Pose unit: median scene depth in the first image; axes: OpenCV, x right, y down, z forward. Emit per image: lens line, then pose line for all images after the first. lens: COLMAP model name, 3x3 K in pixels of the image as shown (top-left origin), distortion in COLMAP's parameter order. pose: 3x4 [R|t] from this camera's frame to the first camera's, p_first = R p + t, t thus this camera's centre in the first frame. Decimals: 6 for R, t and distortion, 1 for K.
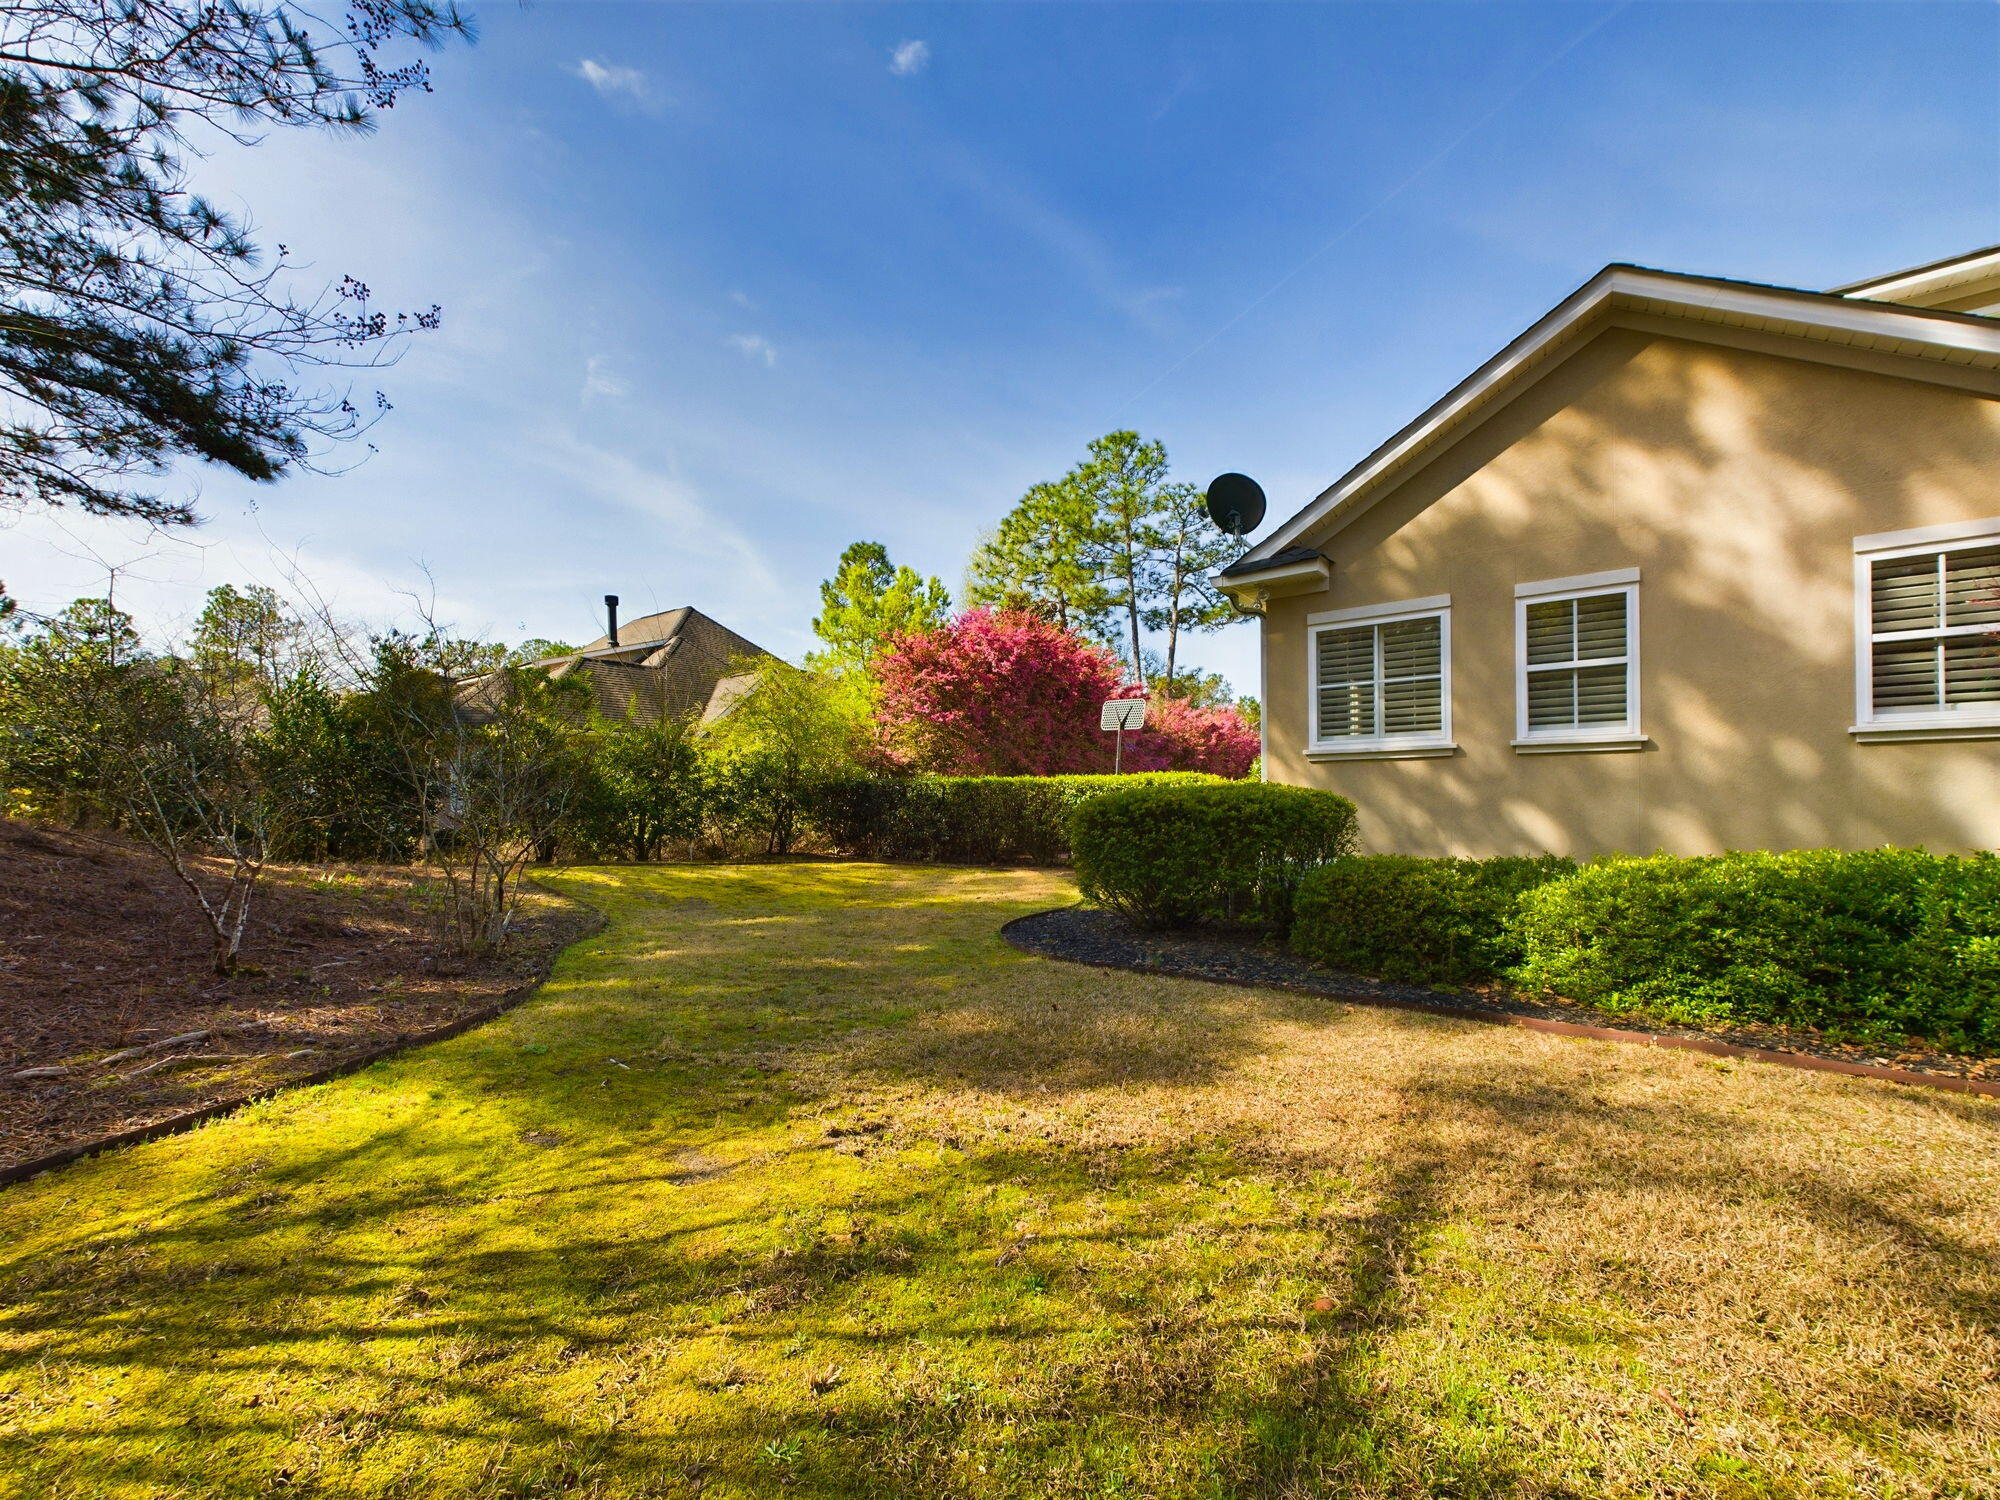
lens RADIAL K [[826.8, 0, 1000.0], [0, 826.8, 750.0], [0, 0, 1]] dist [-0.000150, -0.000156]
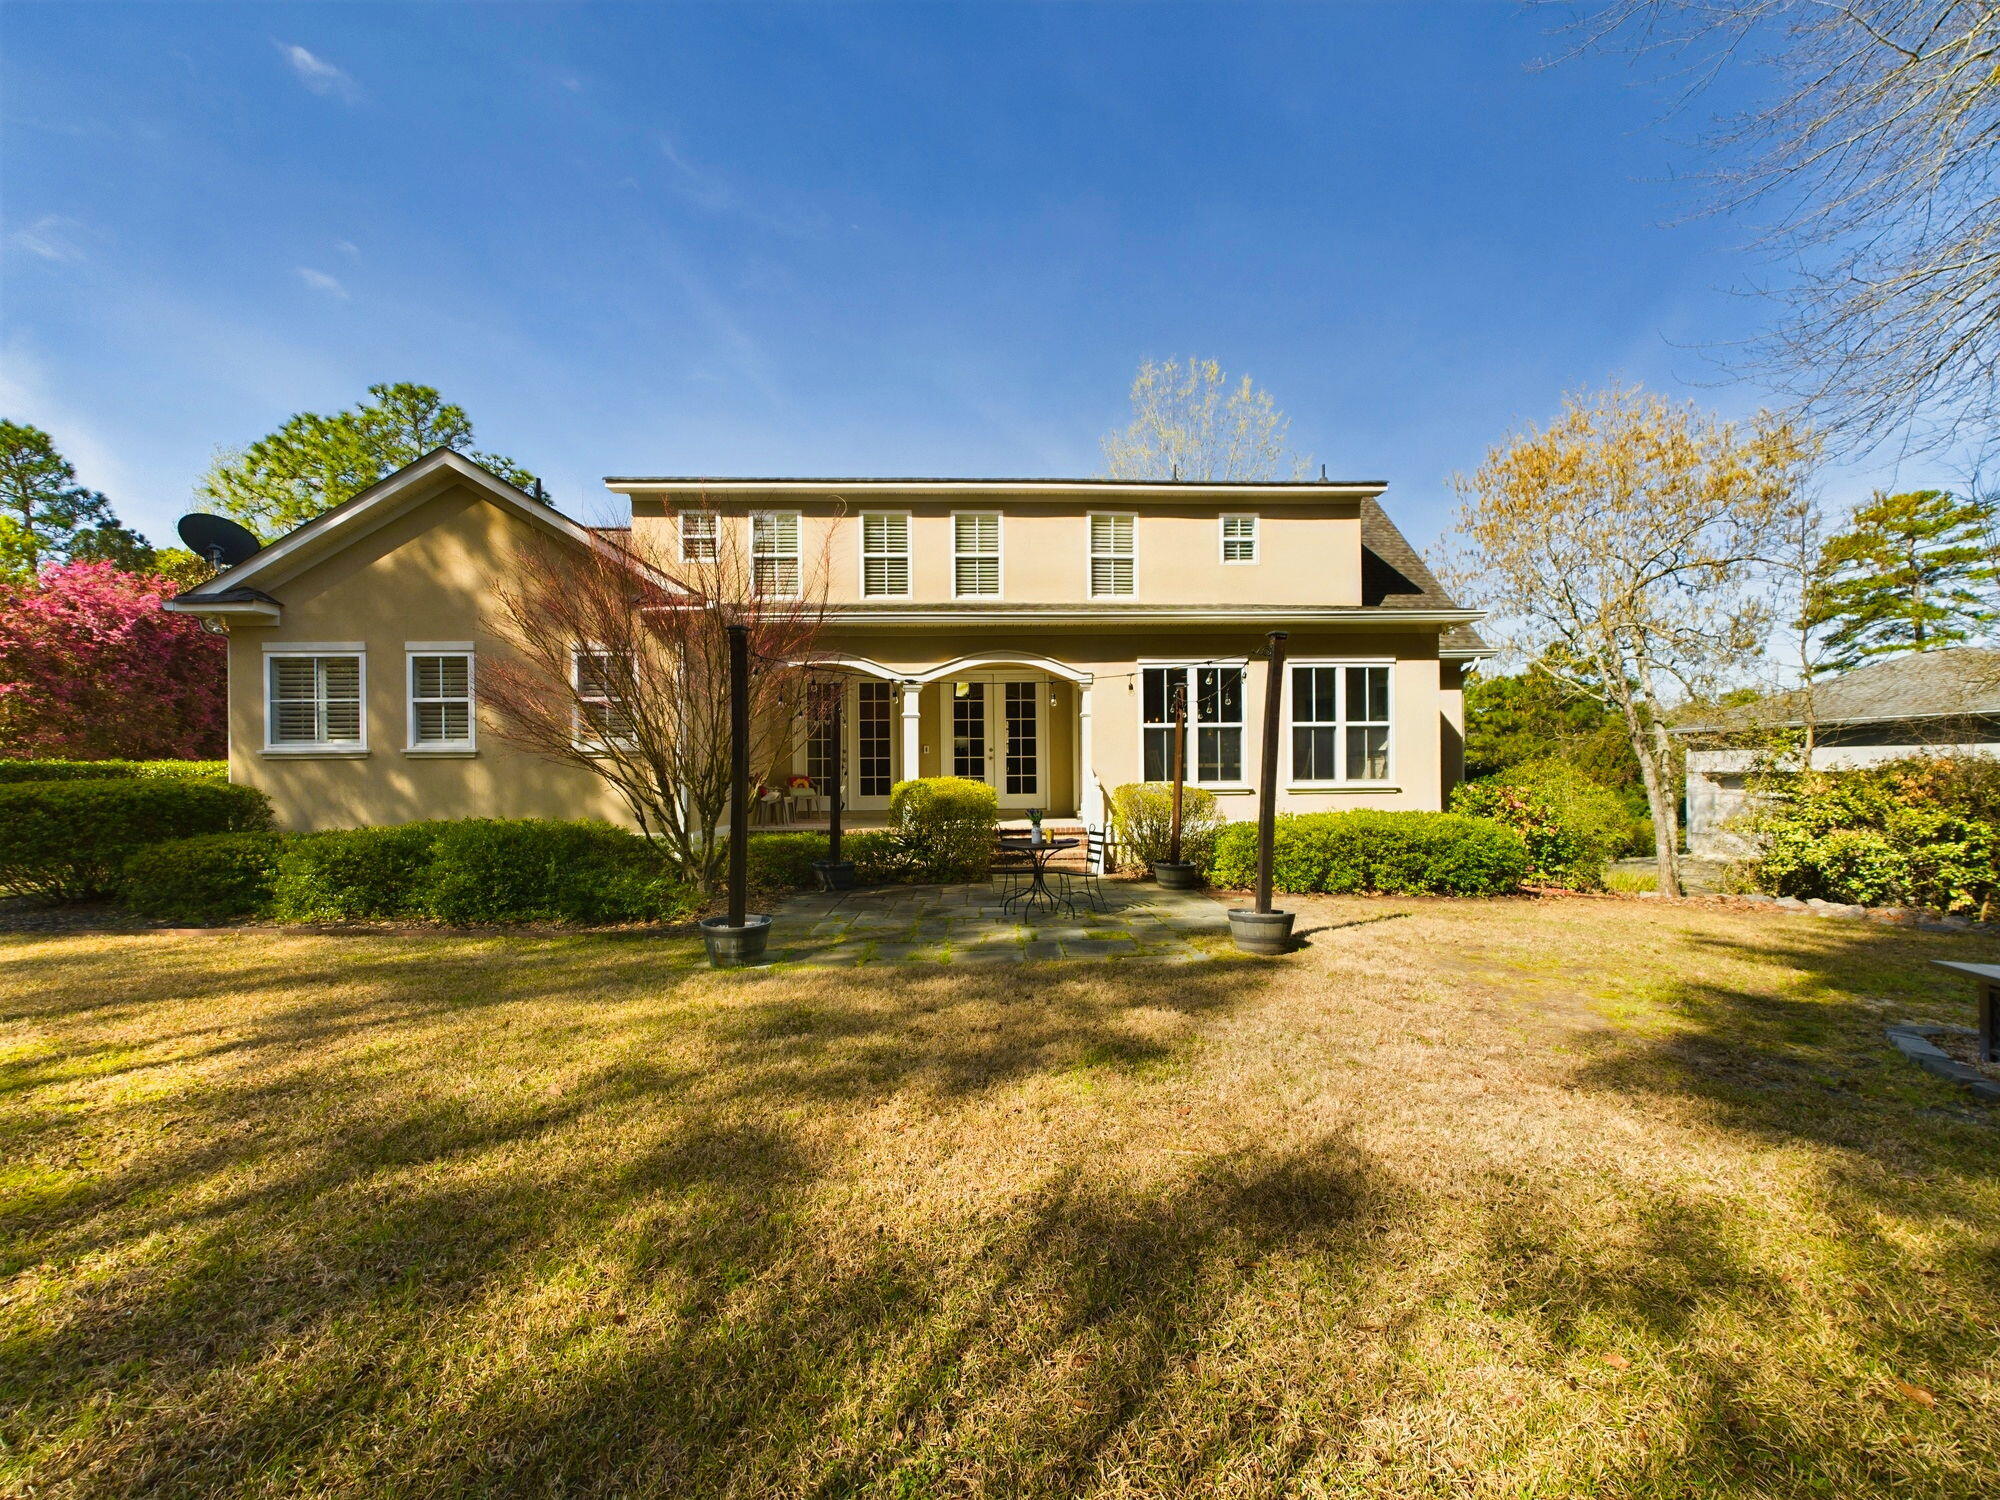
lens RADIAL K [[826.8, 0, 1000.0], [0, 826.8, 750.0], [0, 0, 1]] dist [-0.000150, -0.000156]
pose [[0.781566, 0.028761, 0.623159, 0.094547], [-0.041567, 0.999118, 0.006021, -0.011014], [-0.622436, -0.030609, 0.782072, -0.137932]]
